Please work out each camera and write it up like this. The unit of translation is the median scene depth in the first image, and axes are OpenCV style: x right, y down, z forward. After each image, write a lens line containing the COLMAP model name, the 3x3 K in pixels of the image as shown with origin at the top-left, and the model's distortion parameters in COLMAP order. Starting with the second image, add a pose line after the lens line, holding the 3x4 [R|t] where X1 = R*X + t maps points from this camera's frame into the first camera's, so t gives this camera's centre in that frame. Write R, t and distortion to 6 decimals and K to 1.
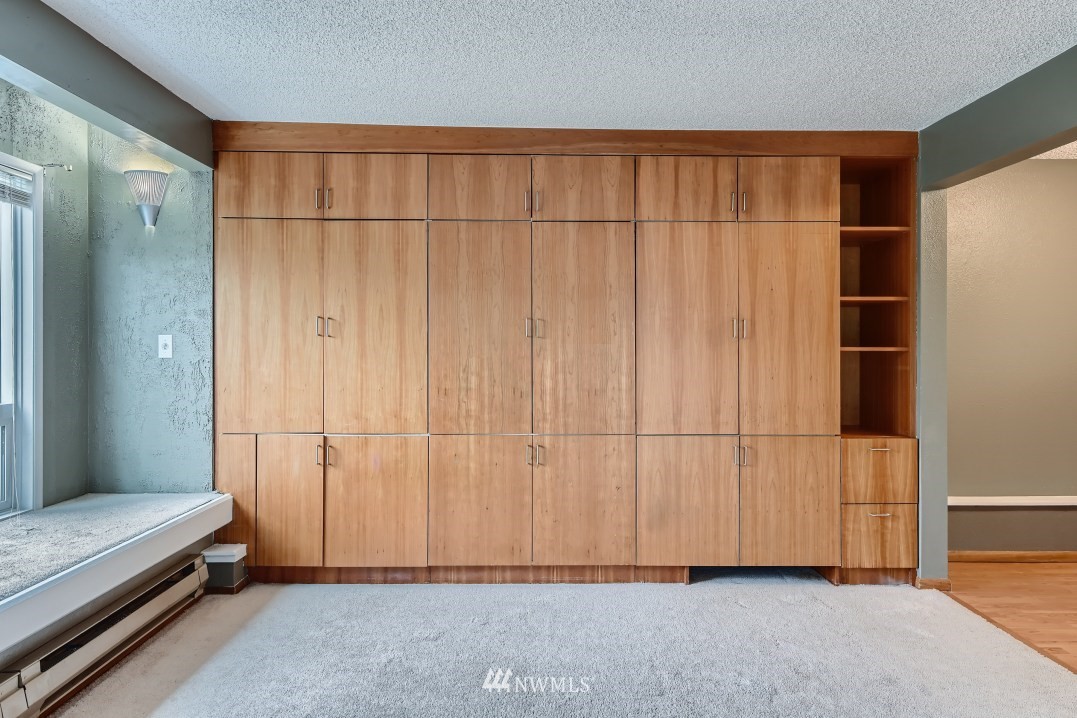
lens RADIAL K [[732.7, 0, 539.6], [0, 732.7, 352.4], [0, 0, 1]] dist [0.019660, -0.012932]
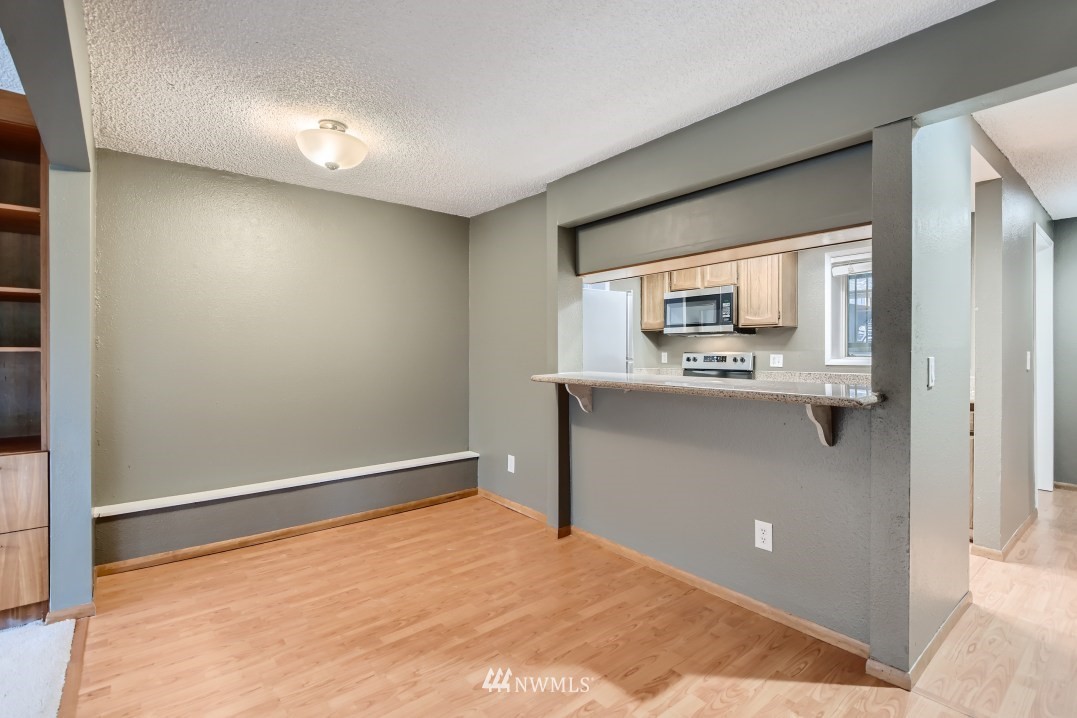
lens RADIAL K [[502.9, 0, 545.9], [0, 502.9, 358.2], [0, 0, 1]] dist [-0.000792, -0.001555]
pose [[0.779214, -0.012070, 0.626642, 0.602099], [0.007297, 0.999921, 0.010186, 0.003585], [-0.626715, -0.003365, 0.779241, 0.166150]]
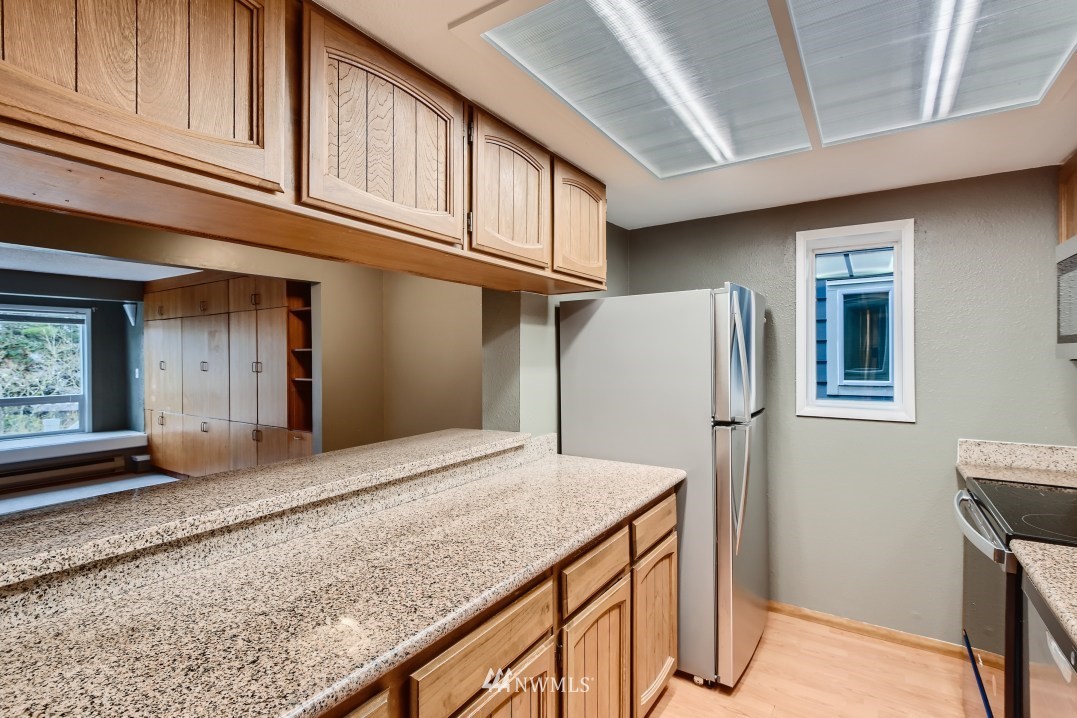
lens RADIAL K [[502.9, 0, 540.1], [0, 502.9, 361.9], [0, 0, 1]] dist [-0.000792, -0.001555]
pose [[0.829882, -0.000055, -0.557940, 1.574707], [0.004216, 0.999972, 0.006172, -0.049923], [0.557924, -0.007475, 0.829859, 0.335897]]
